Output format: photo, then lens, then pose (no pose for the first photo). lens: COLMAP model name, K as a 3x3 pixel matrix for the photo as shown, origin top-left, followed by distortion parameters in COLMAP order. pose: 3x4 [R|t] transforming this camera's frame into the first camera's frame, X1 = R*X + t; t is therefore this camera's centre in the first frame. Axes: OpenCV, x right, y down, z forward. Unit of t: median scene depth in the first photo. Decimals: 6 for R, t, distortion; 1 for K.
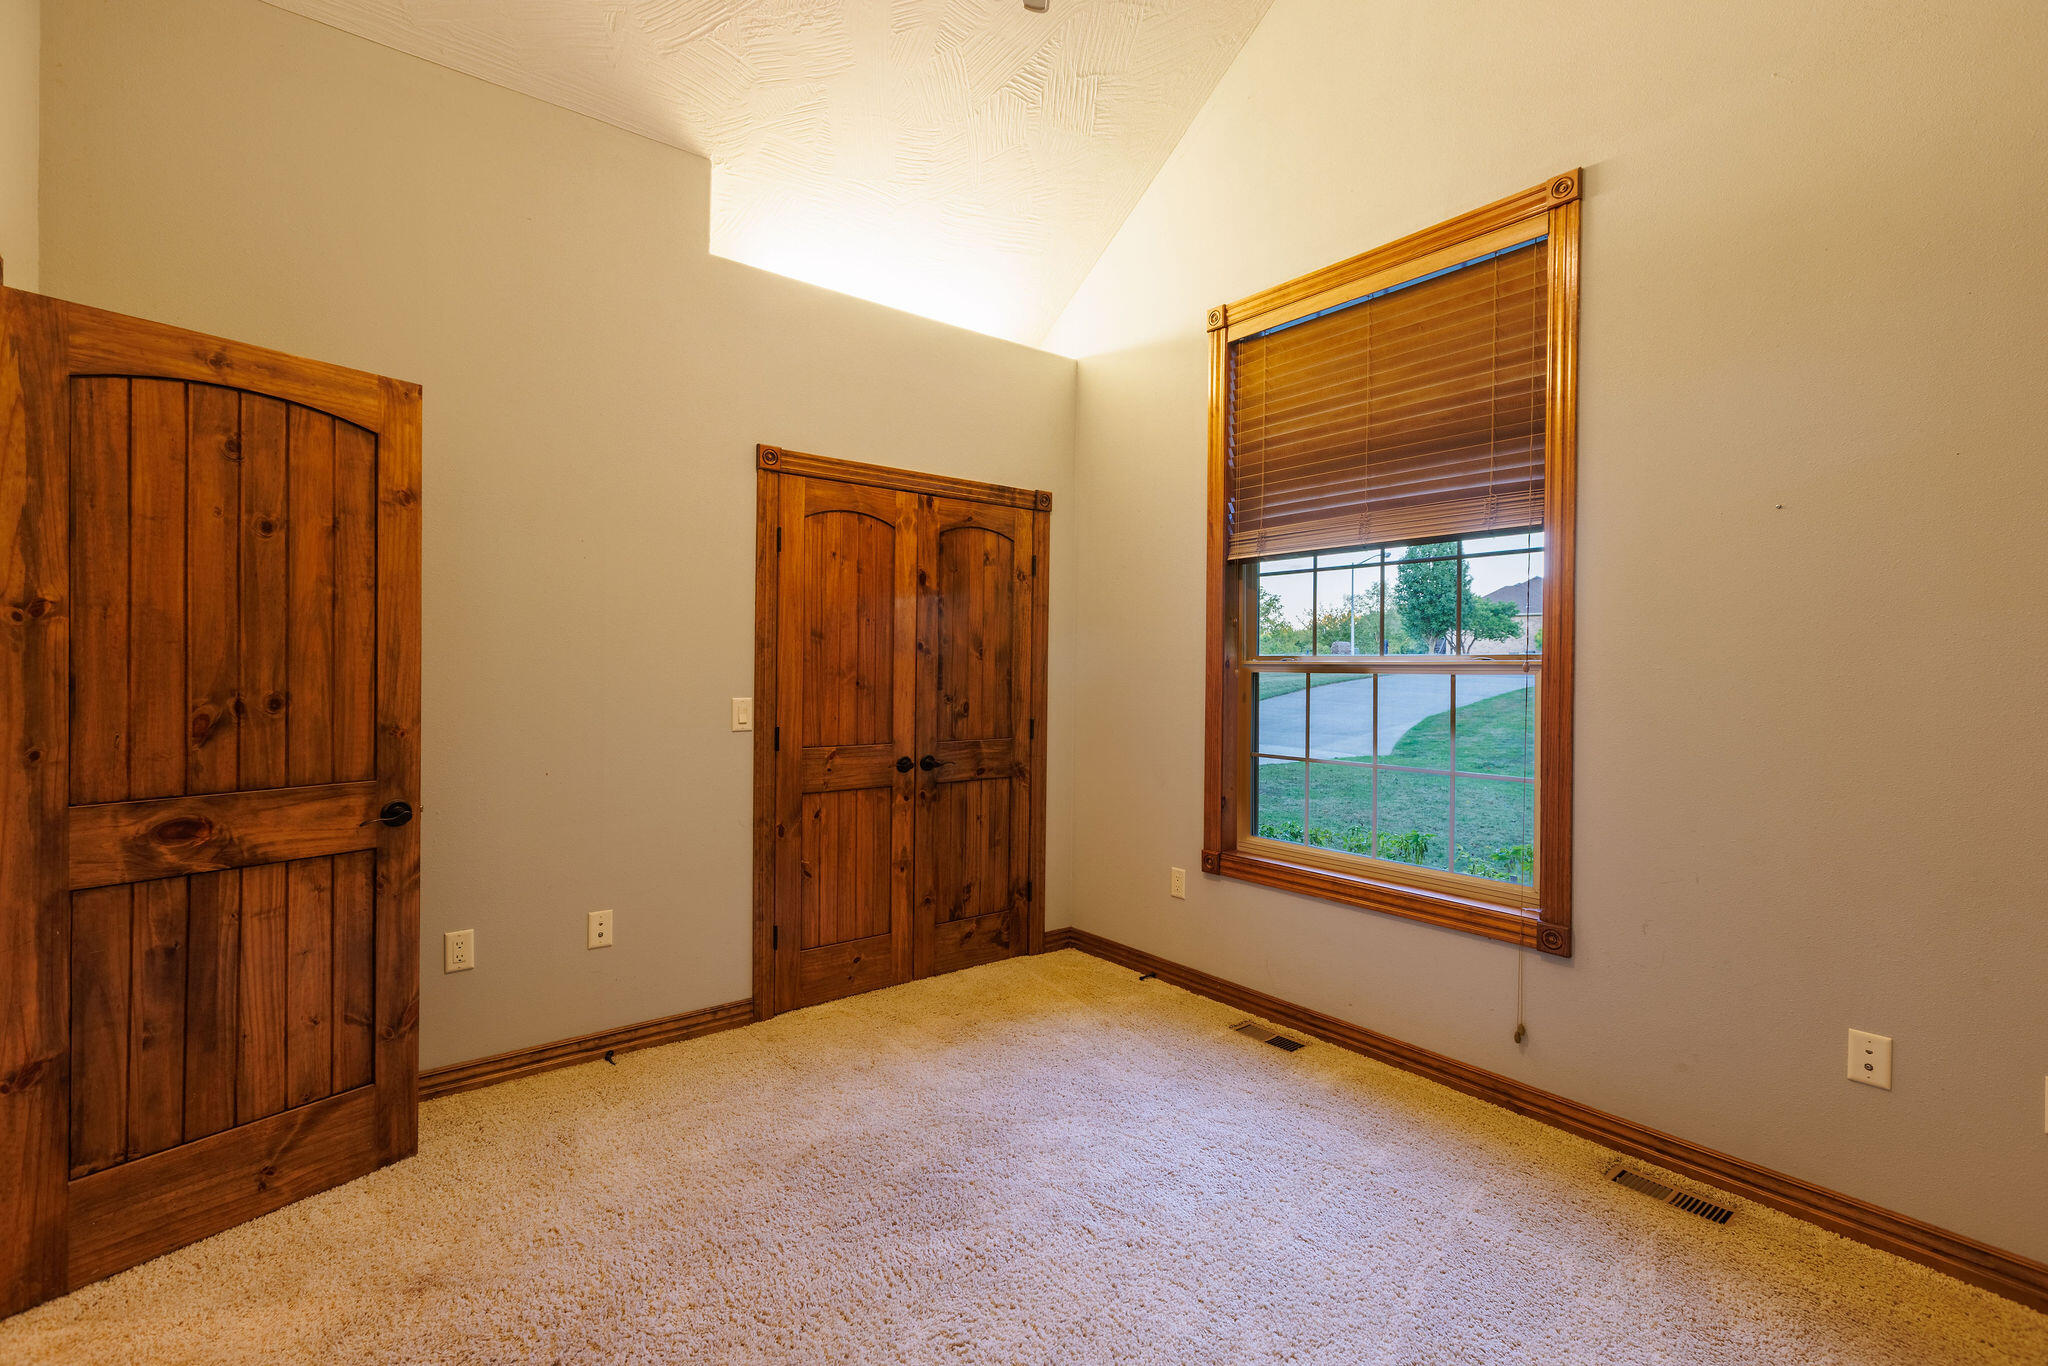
lens RADIAL K [[913.8, 0, 1017.9], [0, 913.8, 673.2], [0, 0, 1]] dist [0.002479, -0.001708]
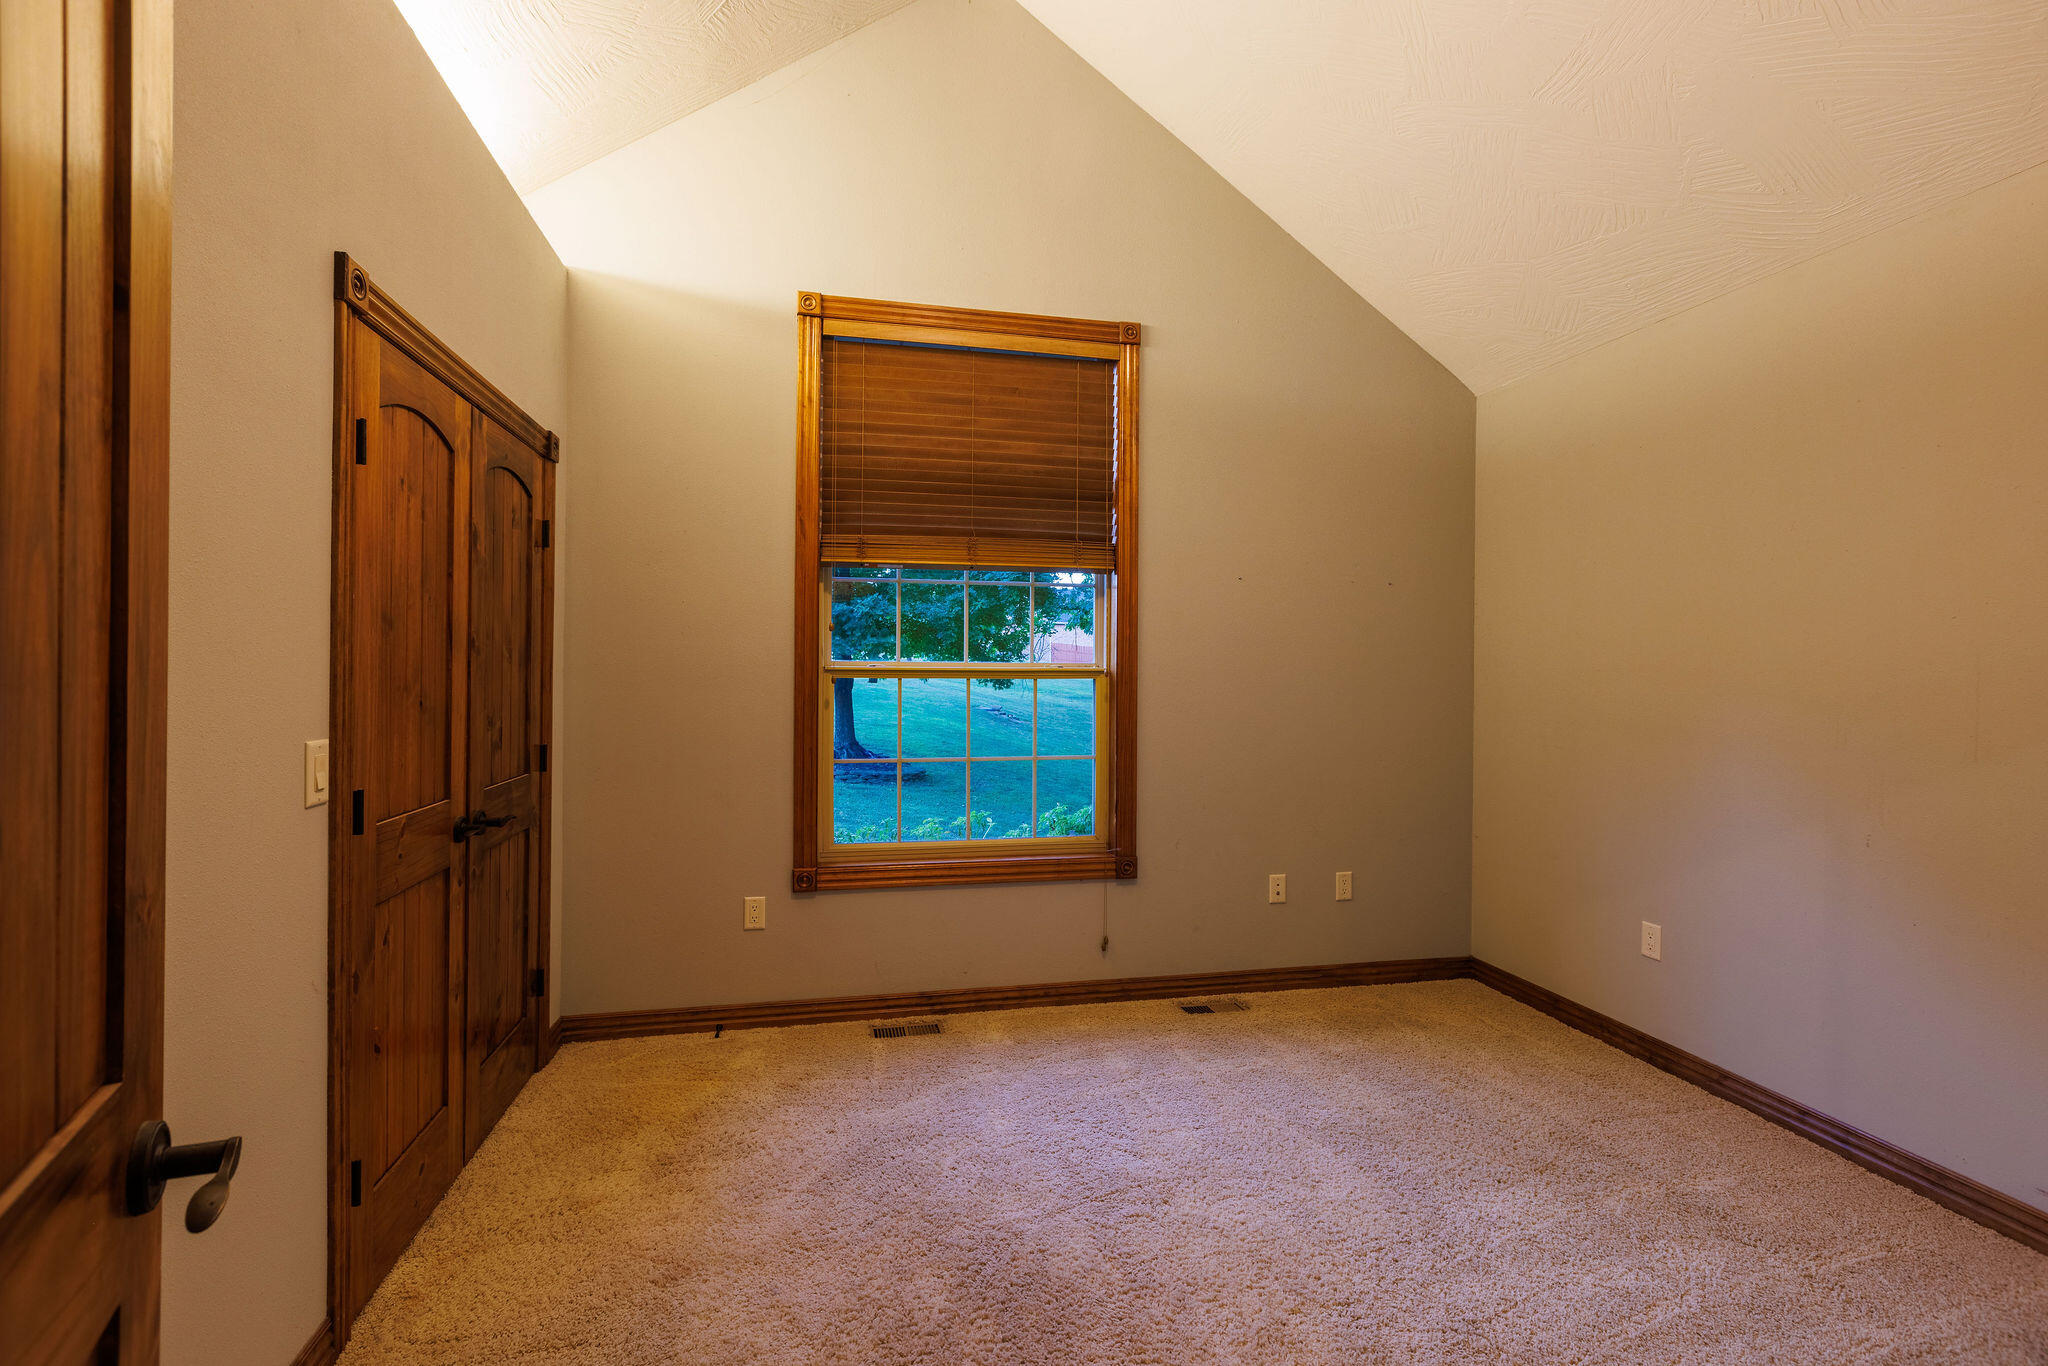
lens RADIAL K [[913.8, 0, 1021.8], [0, 913.8, 679.4], [0, 0, 1]] dist [0.002479, -0.001708]
pose [[0.436431, -0.011243, 0.899667, -0.567873], [0.003544, 0.999936, 0.010777, -0.010160], [-0.899731, -0.001515, 0.436443, 0.410306]]
